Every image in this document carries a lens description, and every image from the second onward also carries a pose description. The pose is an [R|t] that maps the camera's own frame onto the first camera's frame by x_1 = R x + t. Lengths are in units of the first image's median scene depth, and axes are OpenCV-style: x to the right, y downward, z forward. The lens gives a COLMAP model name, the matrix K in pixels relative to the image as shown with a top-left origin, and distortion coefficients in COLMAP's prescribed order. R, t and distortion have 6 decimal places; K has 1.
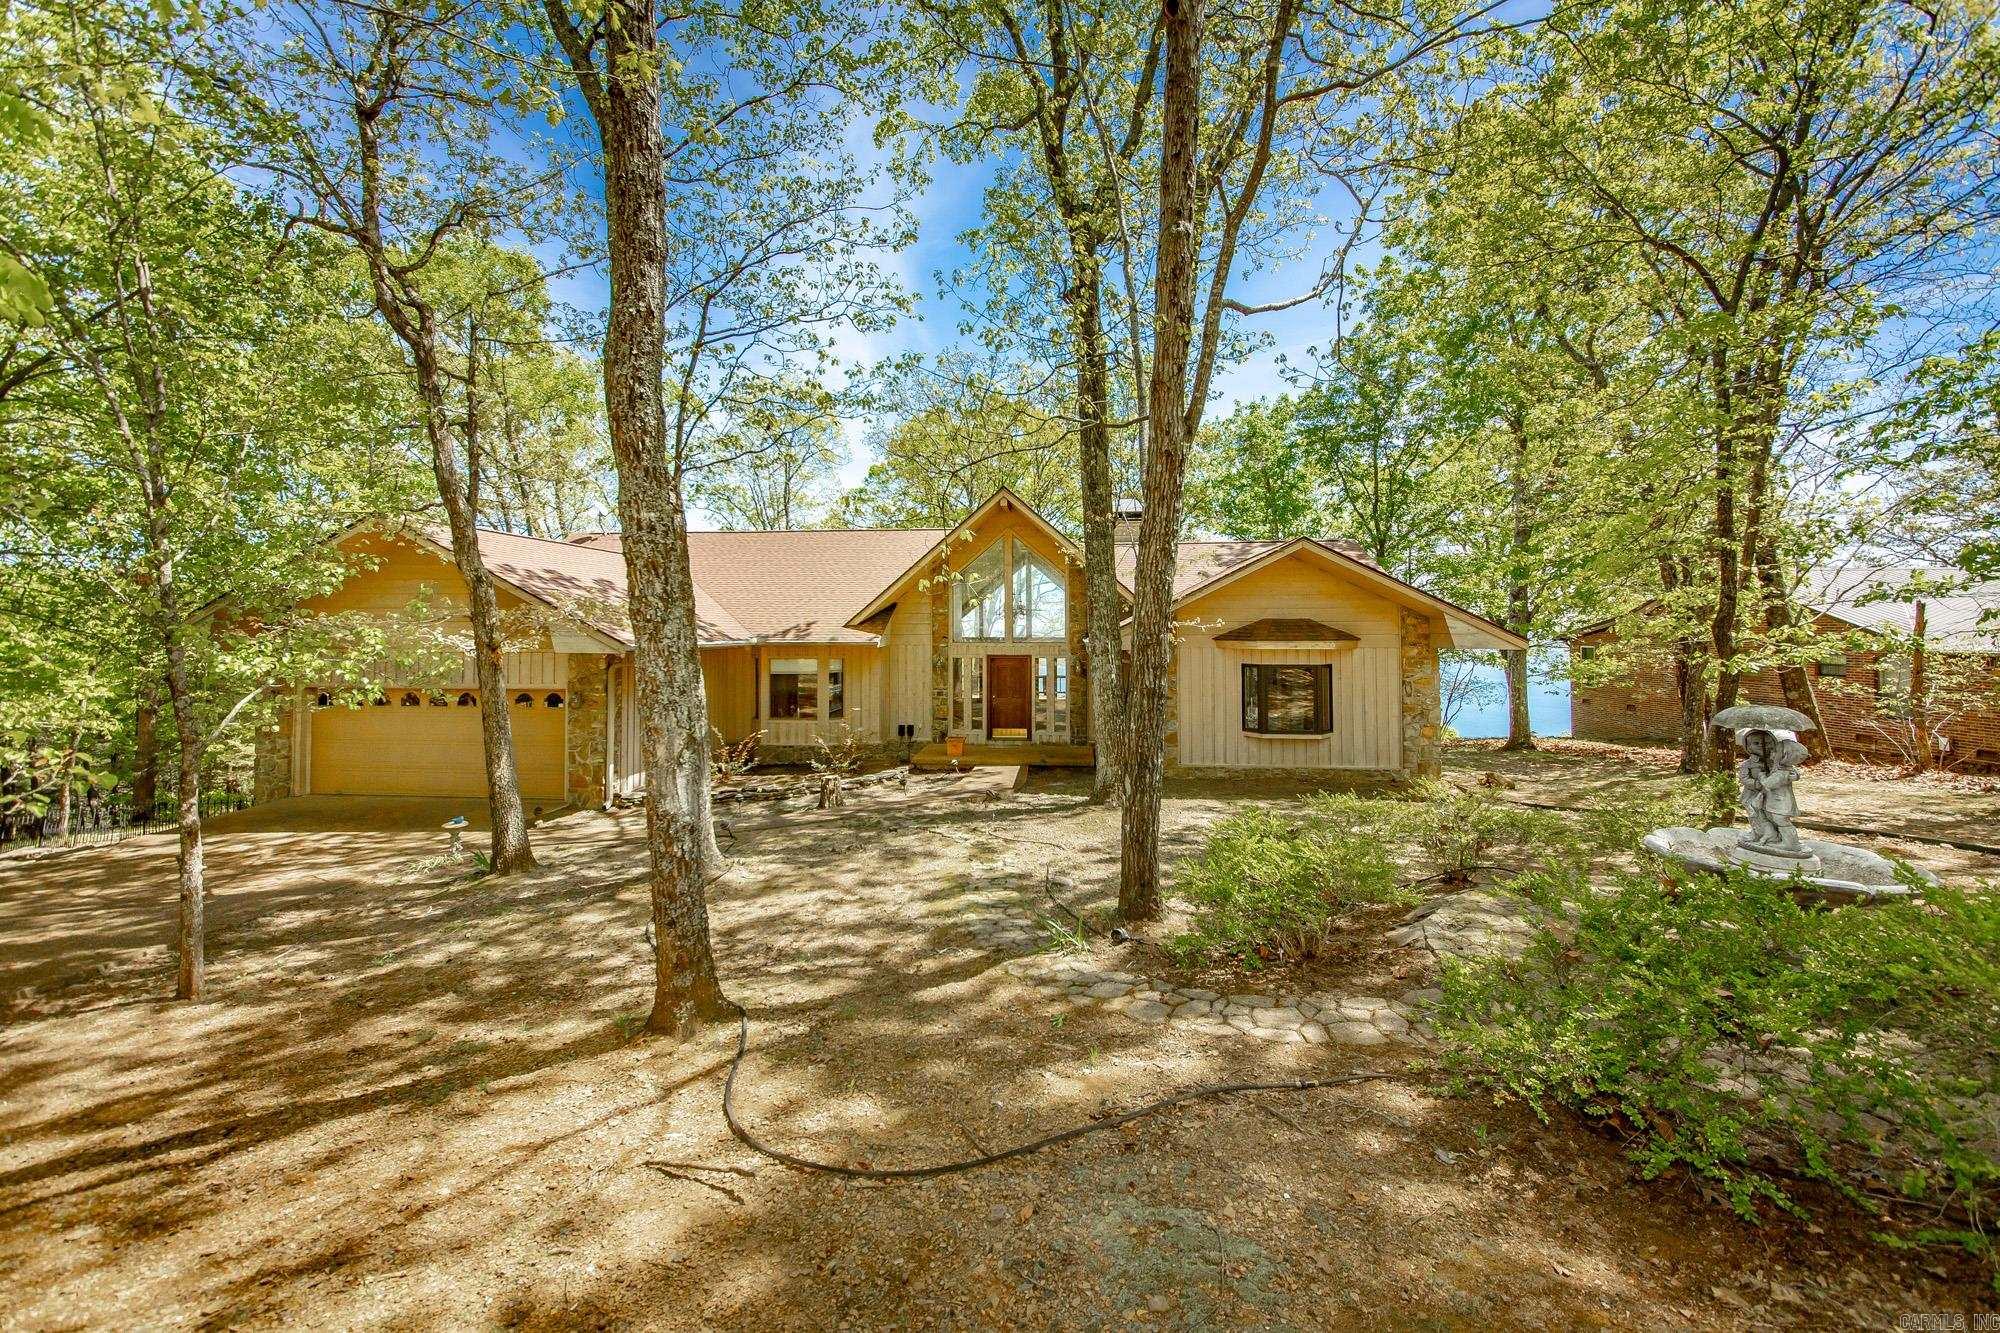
lens RADIAL K [[759.1, 0, 1040.1], [0, 759.1, 623.8], [0, 0, 1]] dist [-0.008457, -0.000421]
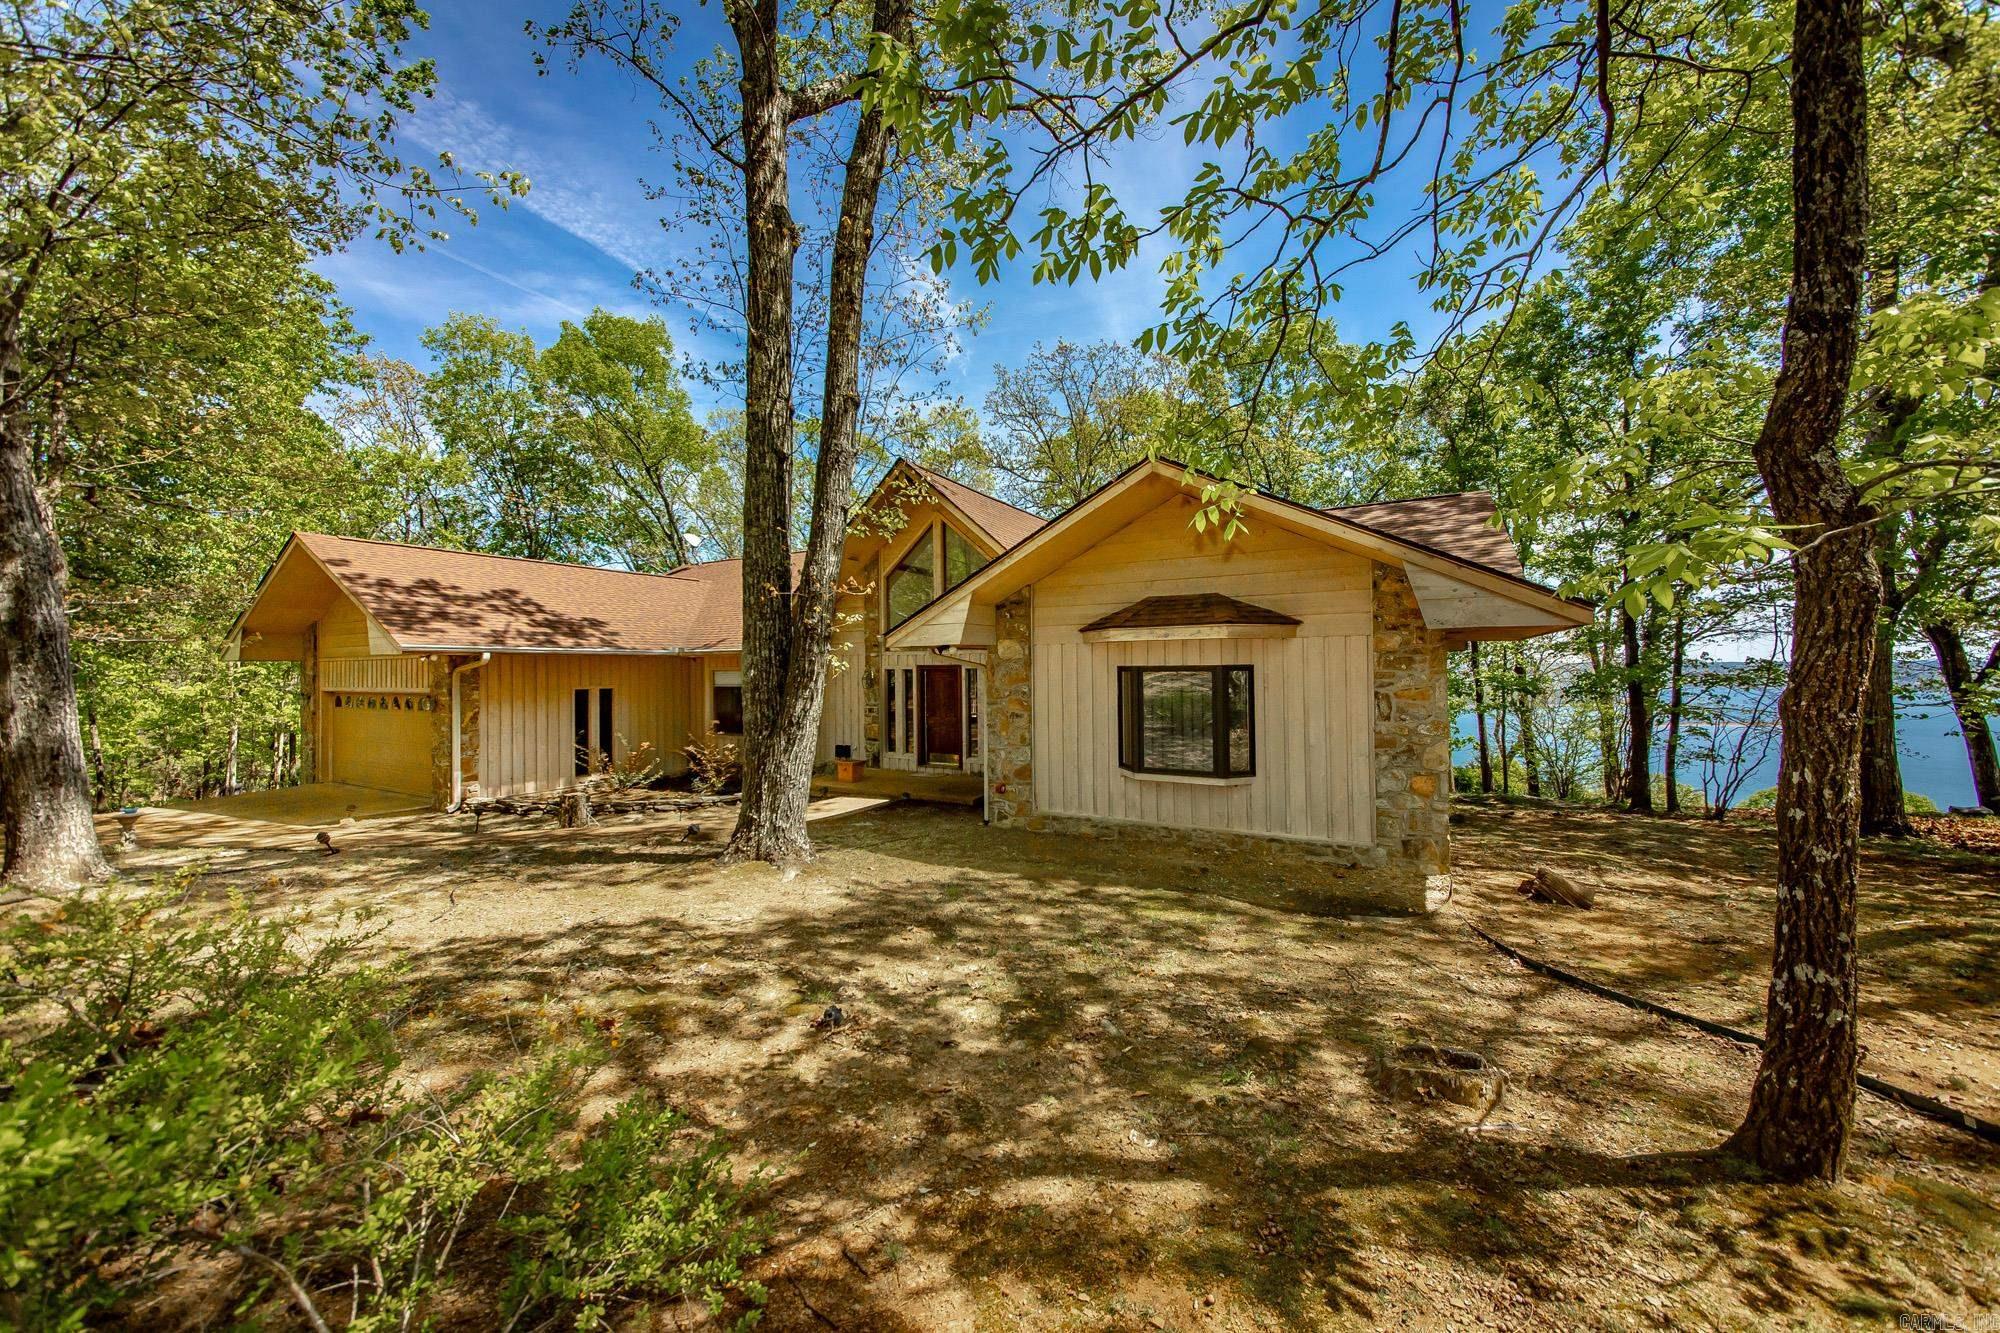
lens RADIAL K [[708.4, 0, 1020.4], [0, 708.4, 674.3], [0, 0, 1]] dist [-0.001447, -0.000052]
pose [[0.904745, -0.007330, -0.425890, 0.377968], [0.013896, 0.999828, 0.012313, 0.041911], [0.425727, -0.017058, 0.904691, 0.333812]]
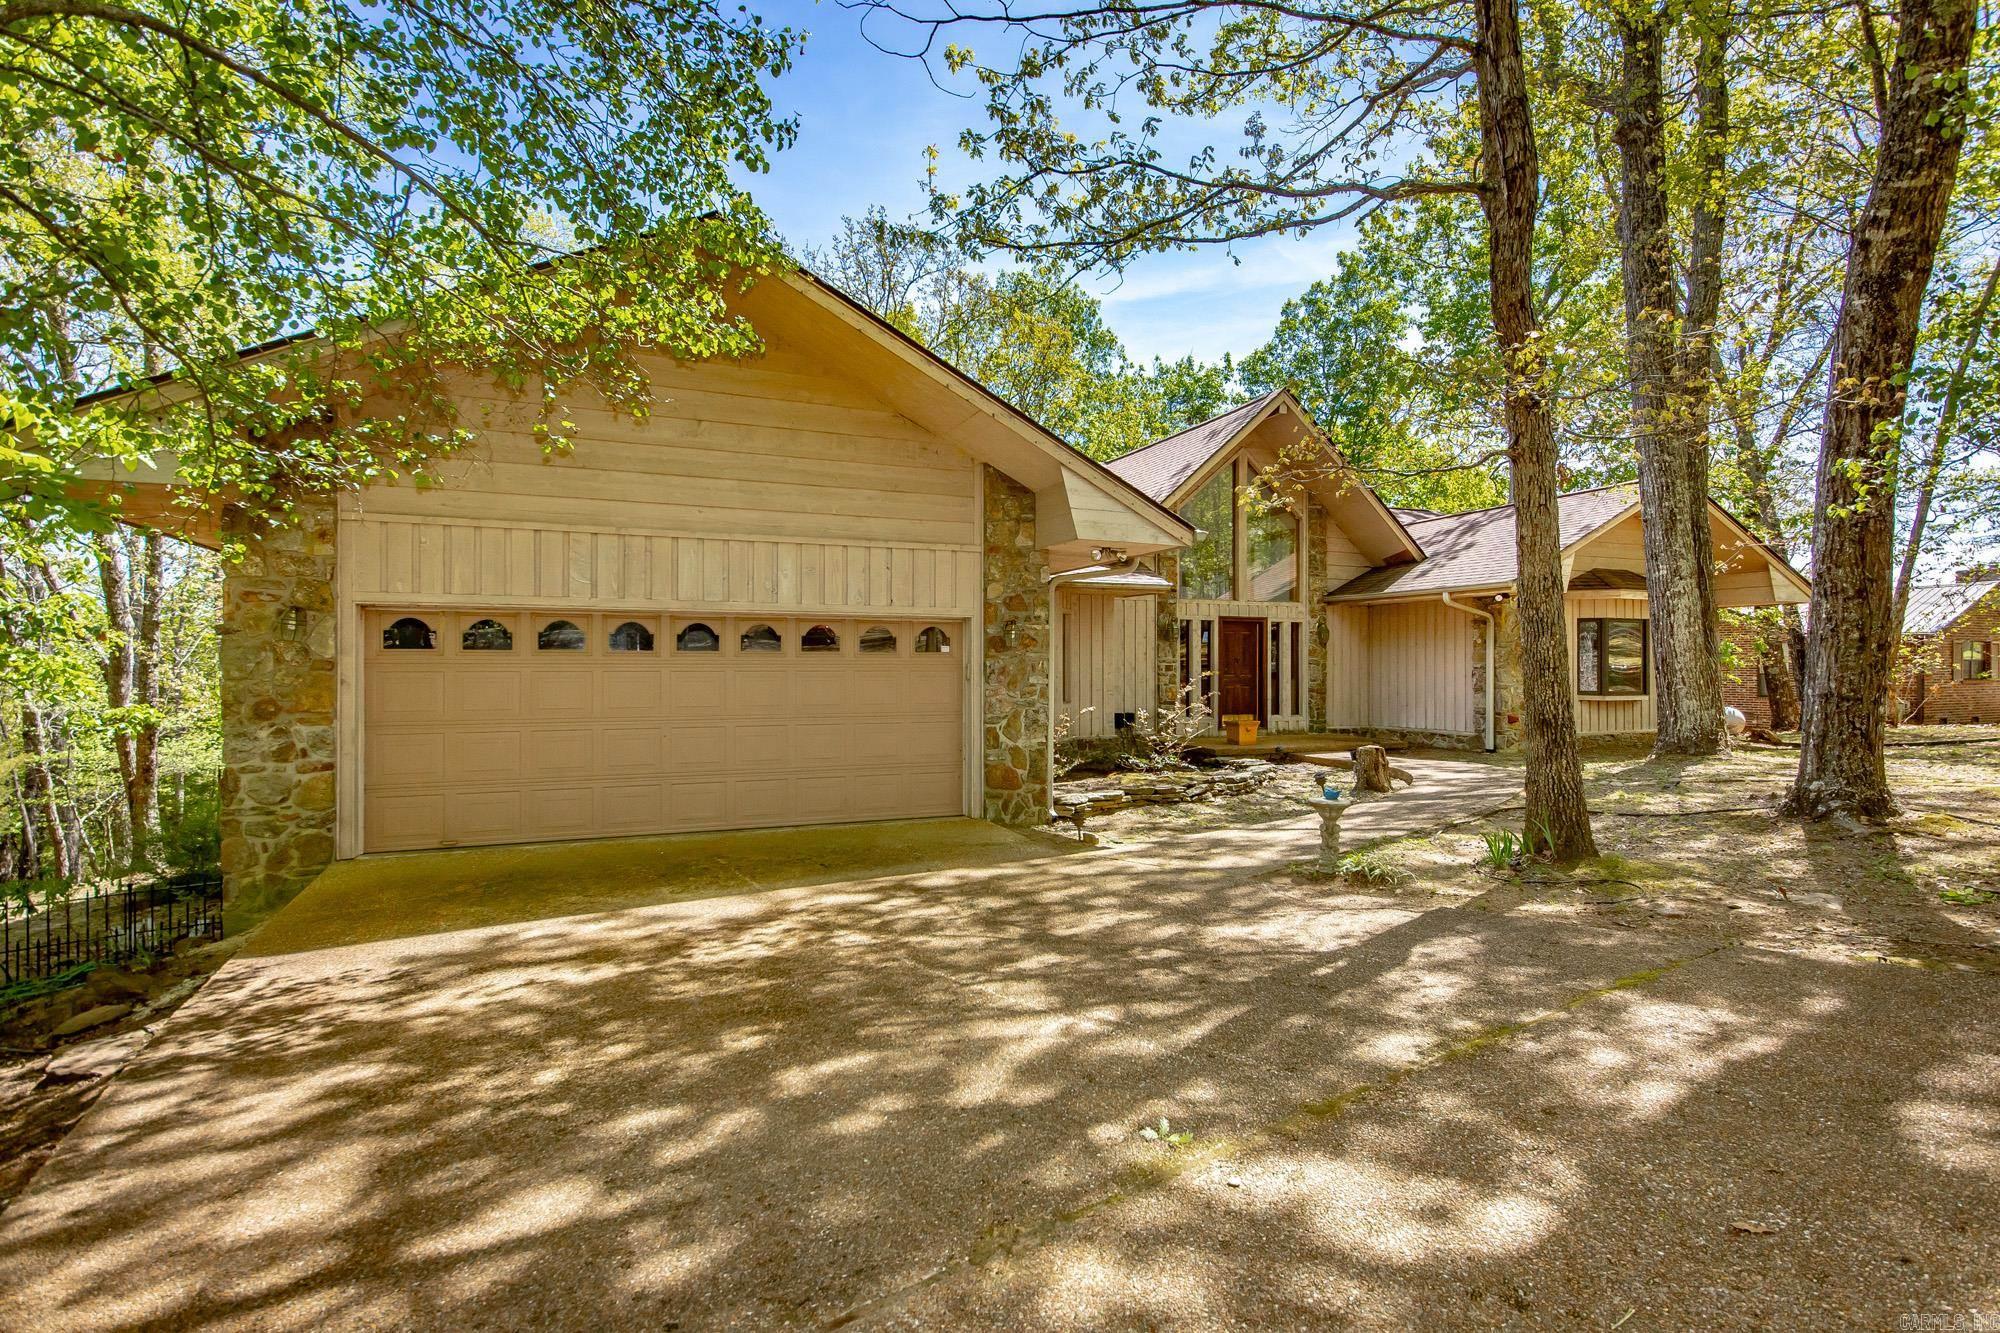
lens RADIAL K [[925.2, 0, 1017.0], [0, 925.2, 669.7], [0, 0, 1]] dist [-0.000222, -0.000061]
pose [[0.897844, -0.002297, 0.440308, -0.663633], [-0.000982, 0.999973, 0.007219, 0.087011], [-0.440313, -0.006914, 0.897818, 0.263166]]
